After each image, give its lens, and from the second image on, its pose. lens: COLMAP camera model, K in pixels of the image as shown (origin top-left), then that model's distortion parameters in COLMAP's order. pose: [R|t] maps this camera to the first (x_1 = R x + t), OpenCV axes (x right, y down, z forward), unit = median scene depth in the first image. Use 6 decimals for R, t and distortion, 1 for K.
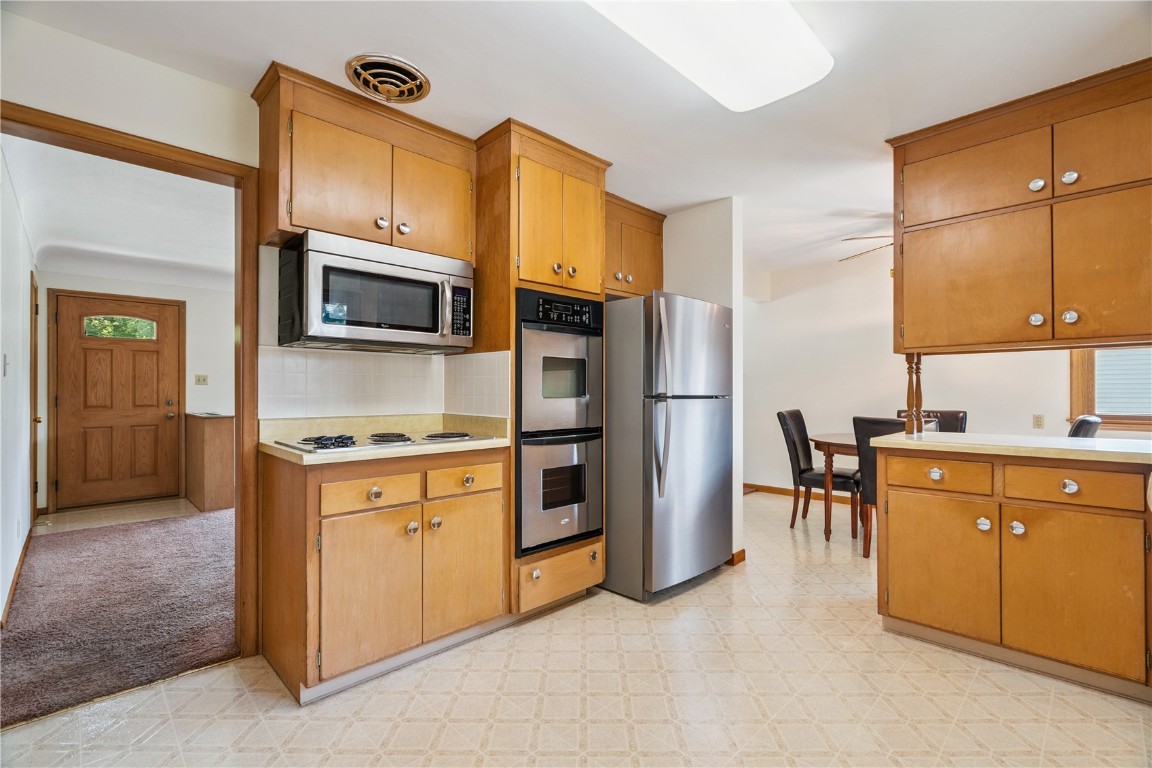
lens RADIAL K [[523.1, 0, 577.2], [0, 523.1, 385.8], [0, 0, 1]] dist [-0.003441, 0.002002]
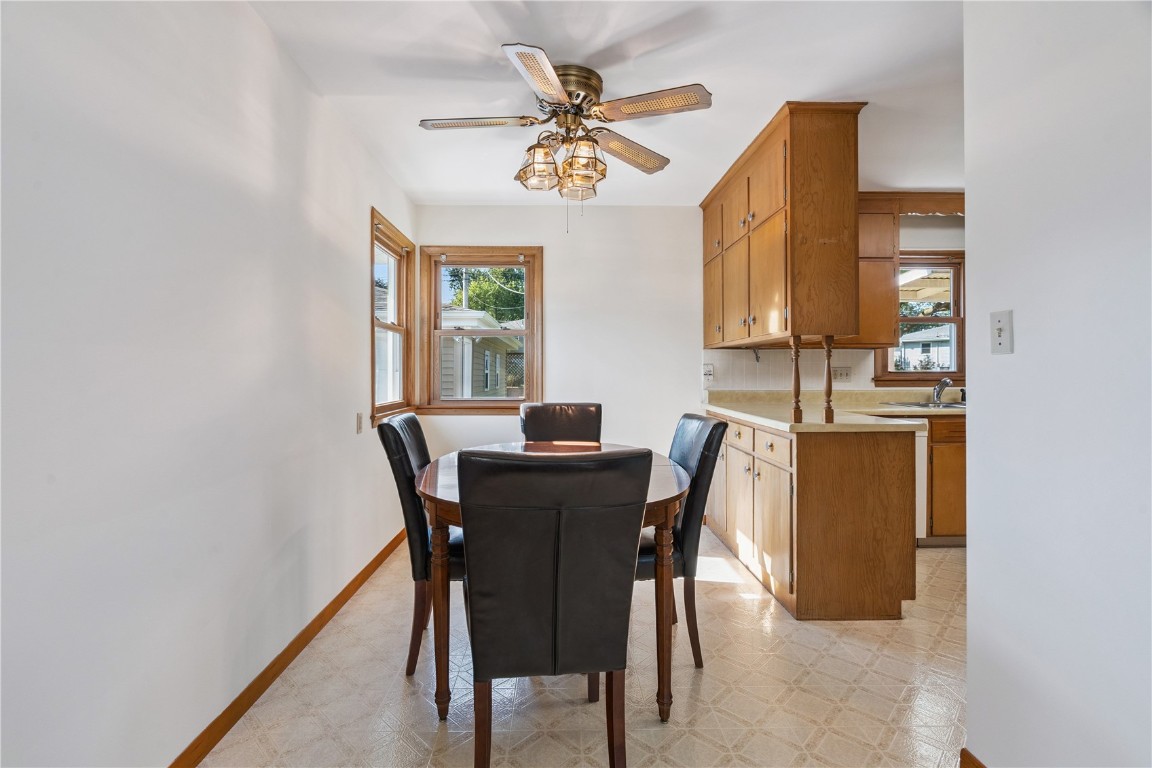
lens RADIAL K [[523.1, 0, 577.9], [0, 523.1, 373.2], [0, 0, 1]] dist [-0.003441, 0.002002]
pose [[-0.739434, 0.002556, 0.673225, 0.398343], [-0.003596, 0.999964, -0.007747, 0.016167], [-0.673220, -0.008149, -0.739397, 2.321026]]
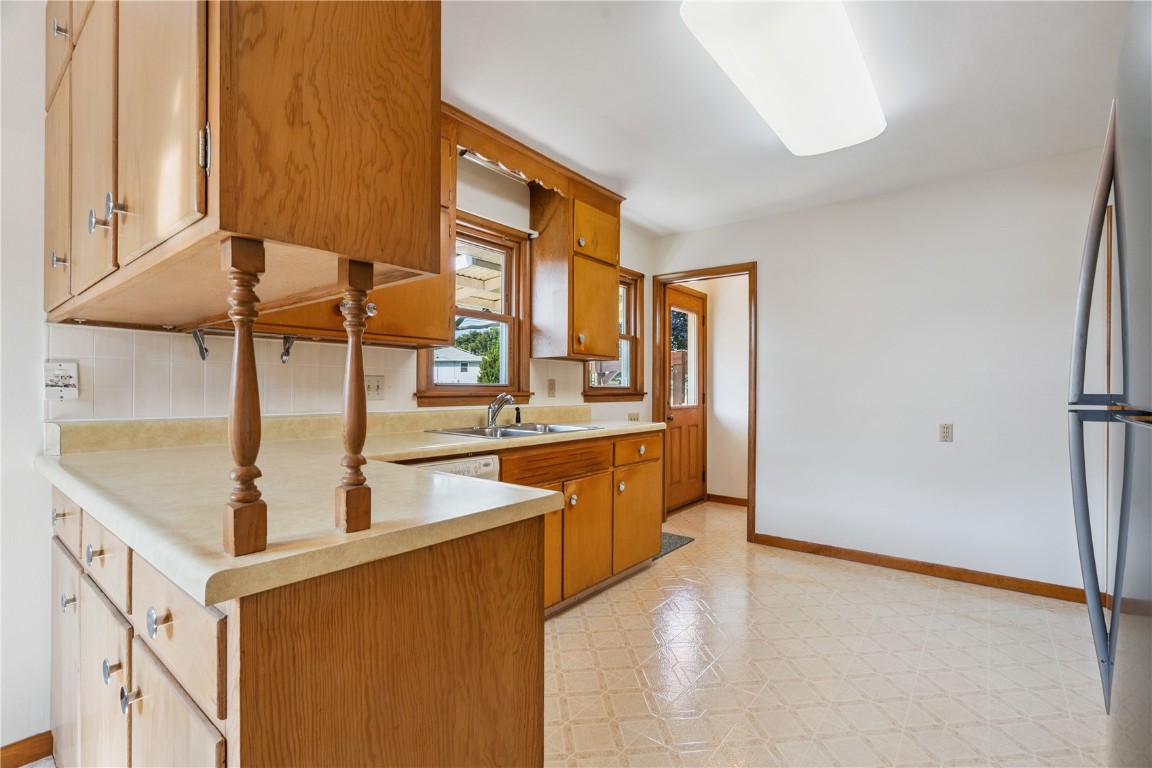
lens RADIAL K [[523.1, 0, 575.2], [0, 523.1, 387.4], [0, 0, 1]] dist [-0.003441, 0.002002]
pose [[-0.992245, -0.003056, -0.124259, 0.635481], [-0.001415, 0.999911, -0.013294, 0.017080], [0.124288, -0.013015, -0.992161, 1.557625]]
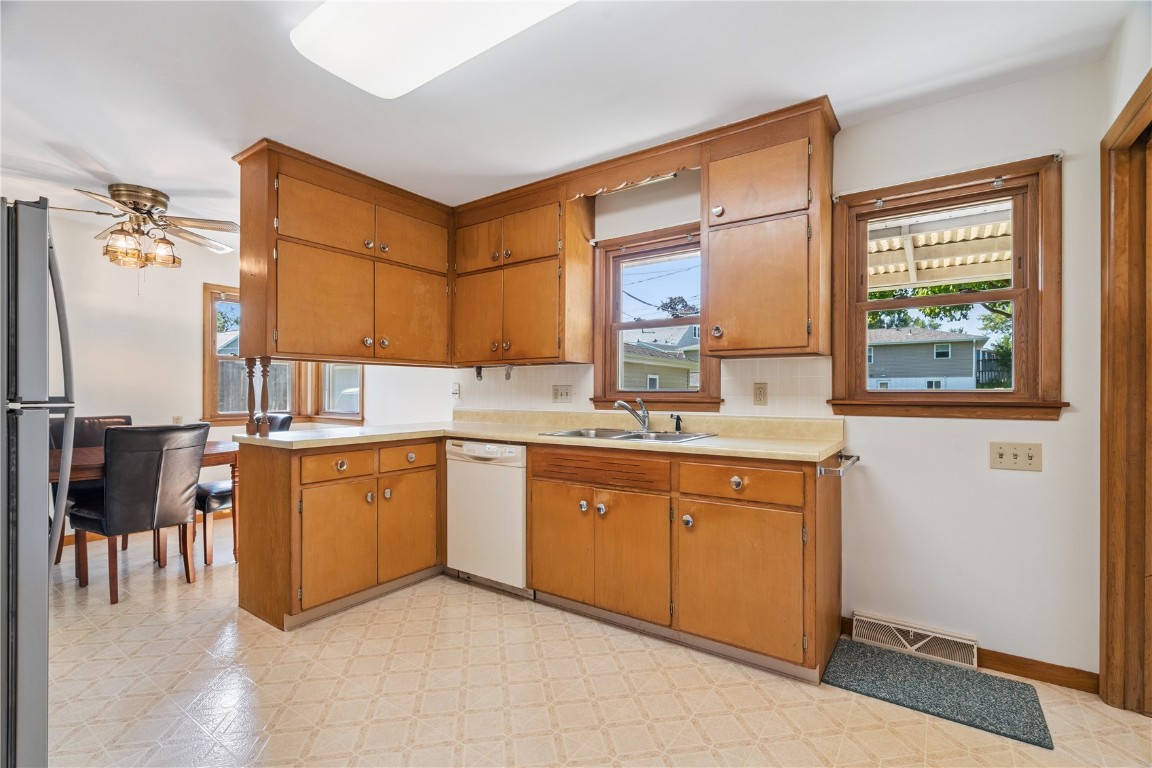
lens RADIAL K [[523.1, 0, 577.6], [0, 523.1, 391.7], [0, 0, 1]] dist [-0.003441, 0.002002]
pose [[-0.184387, 0.003896, 0.982846, -0.553155], [-0.010659, 0.999925, -0.005963, 0.006180], [-0.982796, -0.011576, -0.184332, 0.697431]]
